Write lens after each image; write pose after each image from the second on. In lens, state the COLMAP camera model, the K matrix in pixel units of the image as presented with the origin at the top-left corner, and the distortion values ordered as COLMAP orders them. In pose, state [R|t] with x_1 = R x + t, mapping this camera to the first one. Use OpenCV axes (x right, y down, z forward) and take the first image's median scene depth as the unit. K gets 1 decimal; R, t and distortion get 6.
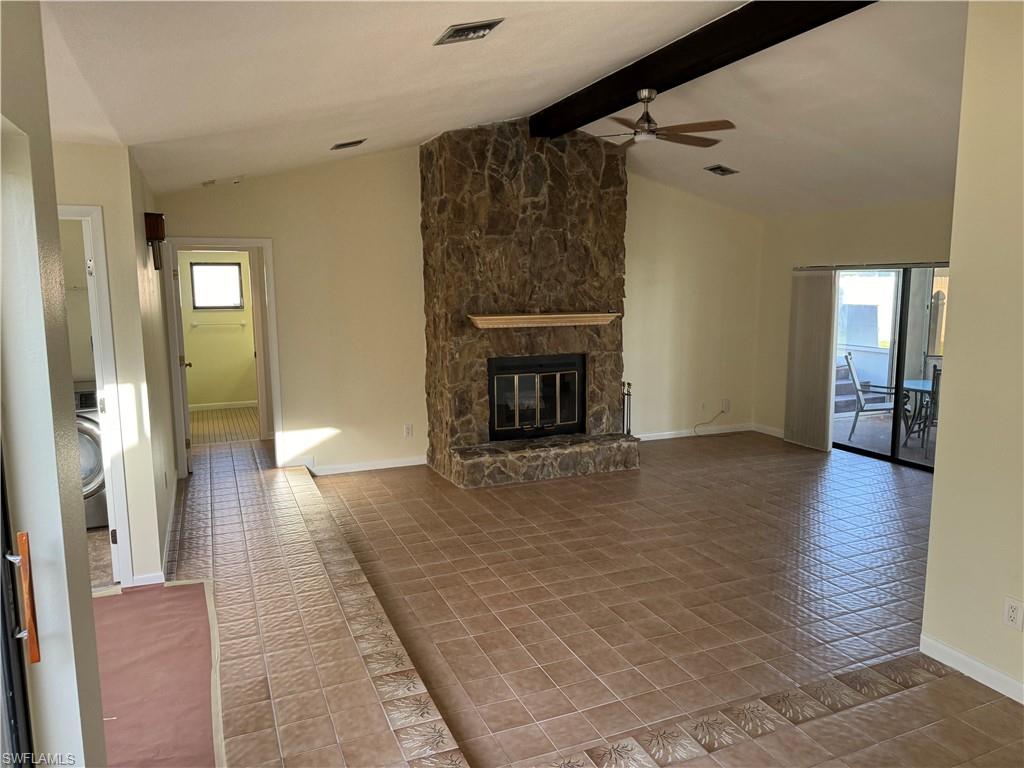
lens RADIAL K [[711.3, 0, 518.9], [0, 711.3, 382.0], [0, 0, 1]] dist [0.036162, -0.045831]
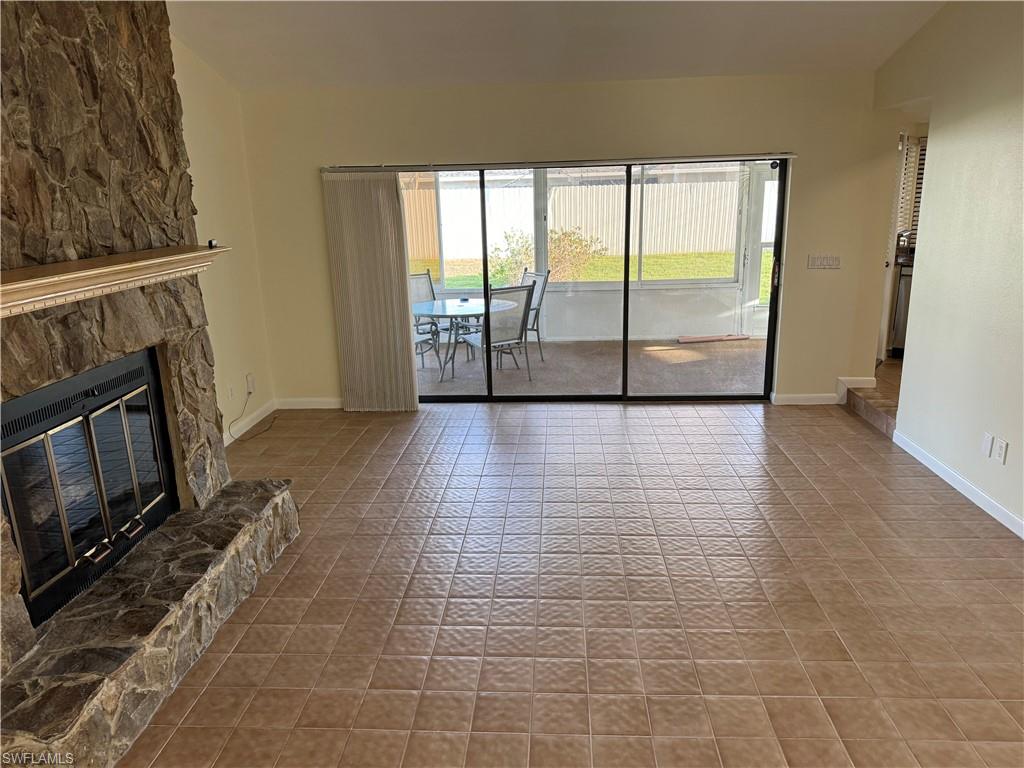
lens RADIAL K [[711.3, 0, 513.0], [0, 711.3, 376.0], [0, 0, 1]] dist [0.036162, -0.045831]
pose [[0.457073, -0.226566, 0.860088, -0.201739], [0.146648, 0.972974, 0.178370, -0.068951], [-0.877256, 0.044602, 0.477946, 0.597648]]
